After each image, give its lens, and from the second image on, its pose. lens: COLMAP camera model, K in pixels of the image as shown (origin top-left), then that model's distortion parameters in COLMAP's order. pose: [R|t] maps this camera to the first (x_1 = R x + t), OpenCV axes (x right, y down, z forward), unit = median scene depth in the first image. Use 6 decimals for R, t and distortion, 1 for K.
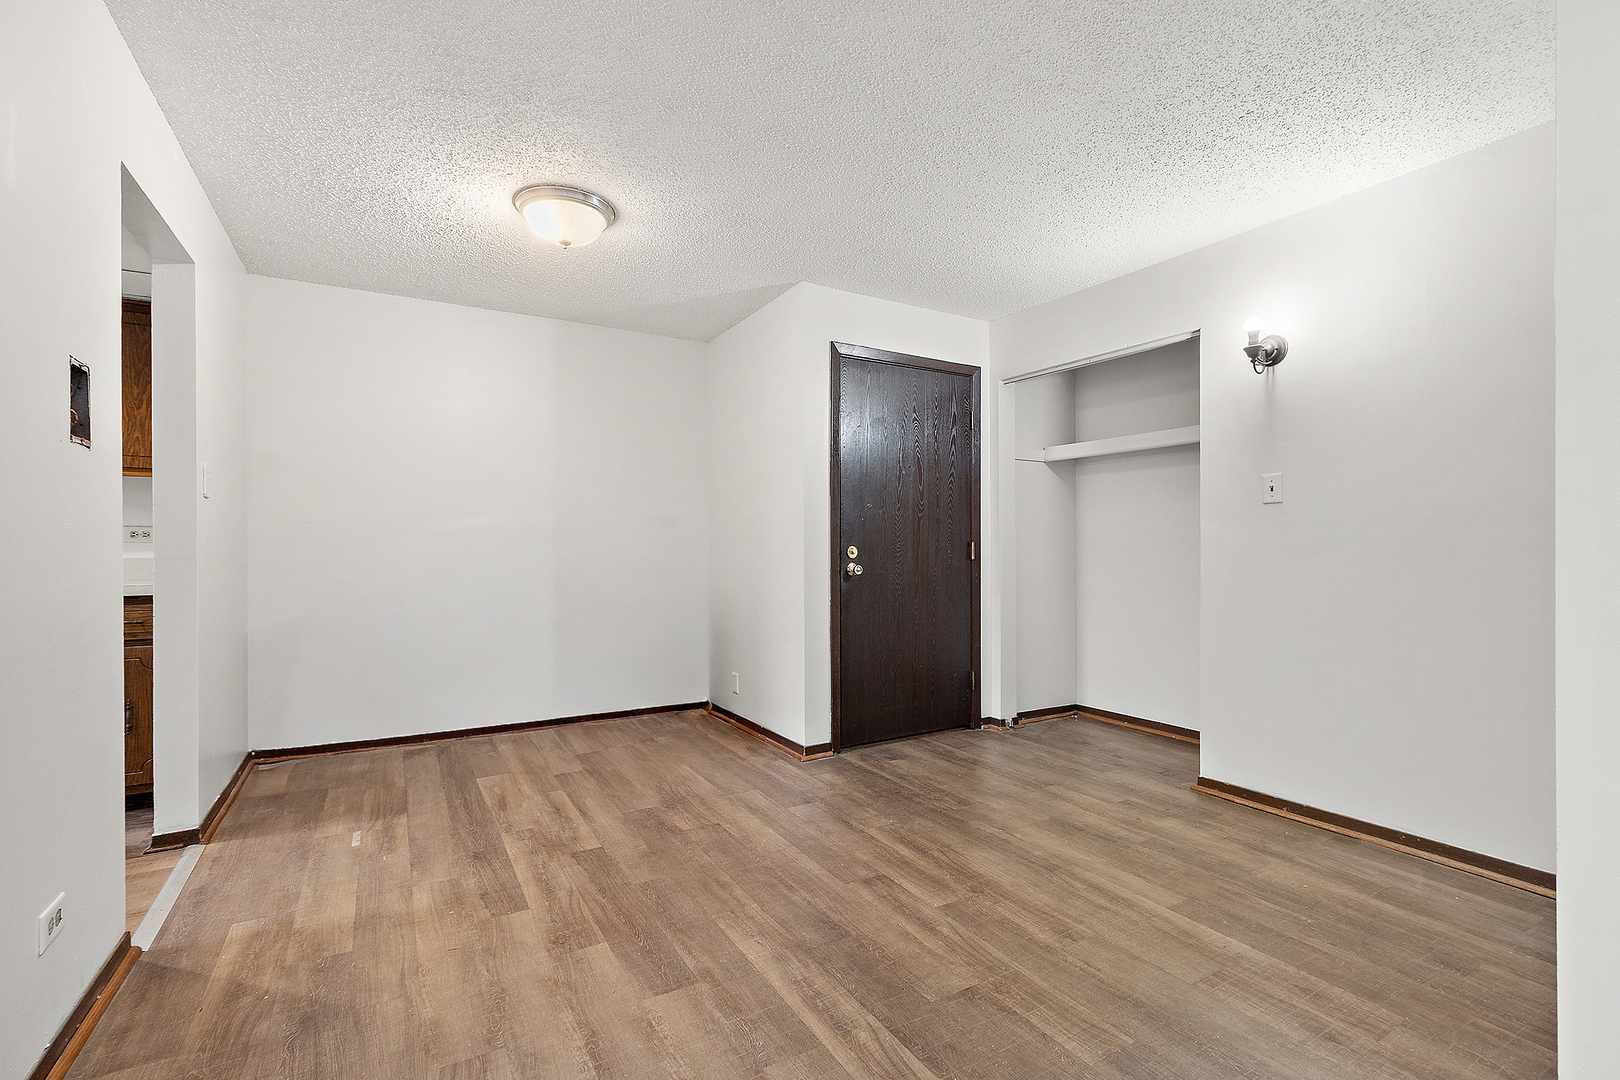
lens RADIAL K [[724.1, 0, 812.5], [0, 724.1, 541.0], [0, 0, 1]] dist [-0.009331, 0.000539]
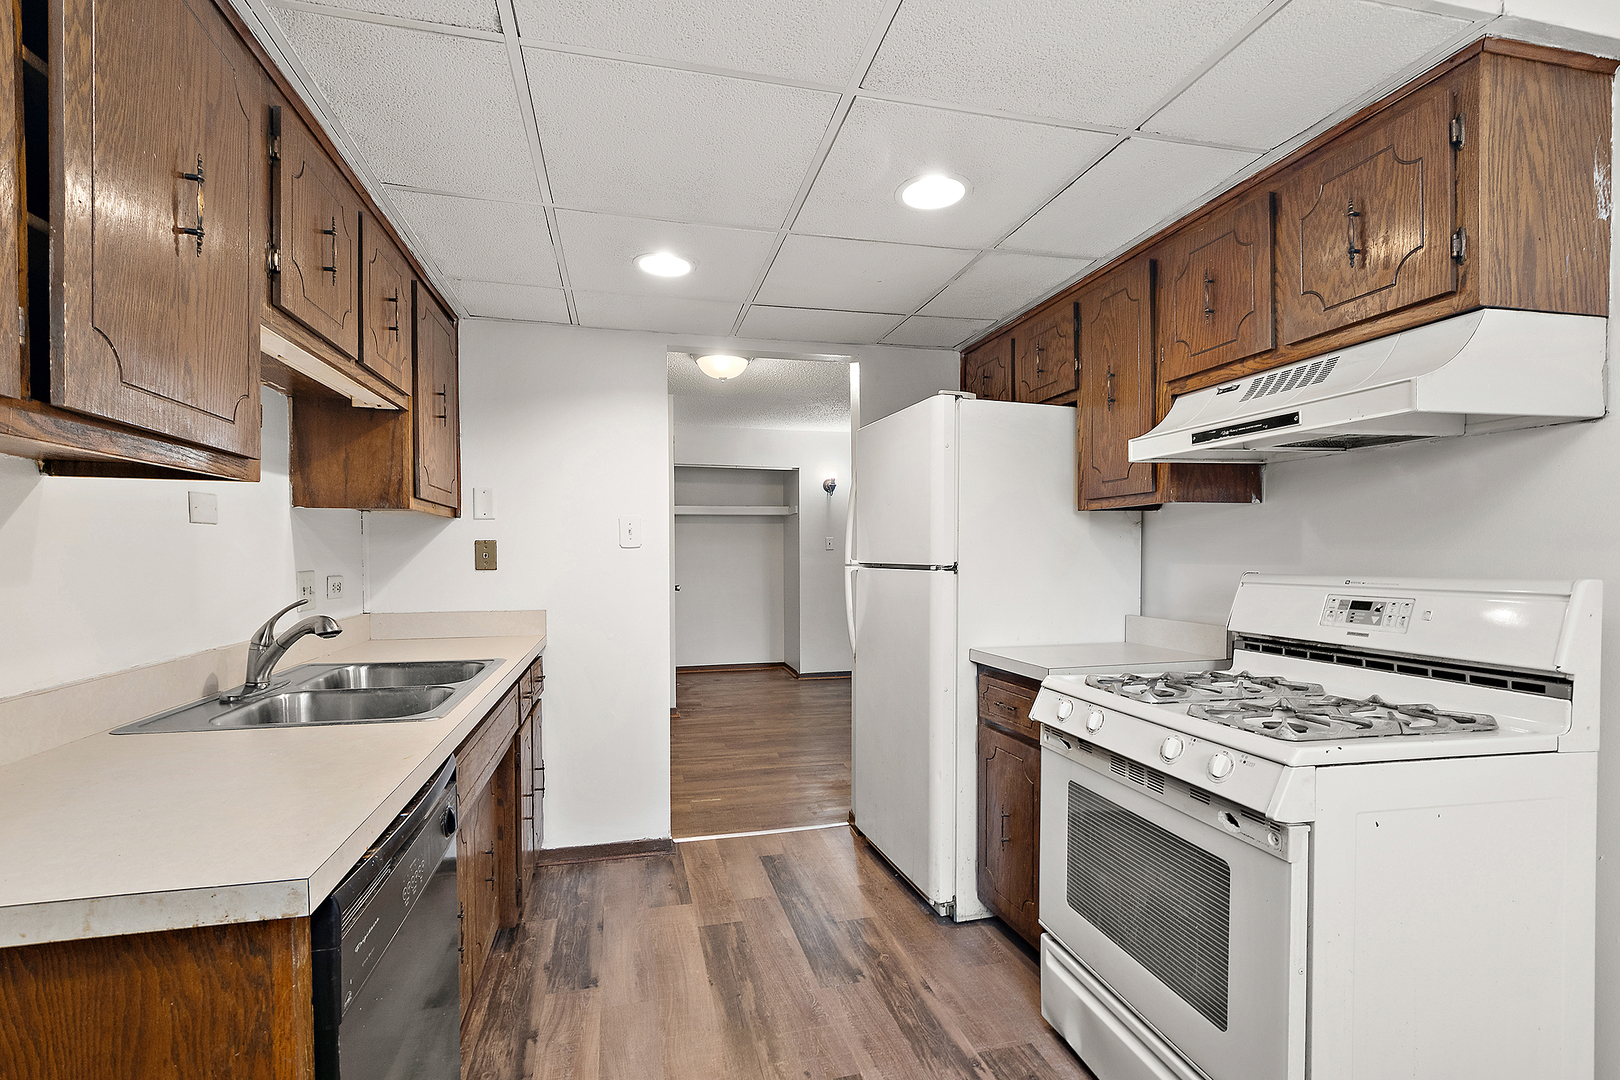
lens RADIAL K [[724.1, 0, 800.7], [0, 724.1, 561.6], [0, 0, 1]] dist [-0.009331, 0.000539]
pose [[0.294446, -0.007417, 0.955639, -1.730391], [0.002893, 0.999972, 0.006870, -0.030782], [-0.955664, 0.000742, 0.294459, 0.414837]]
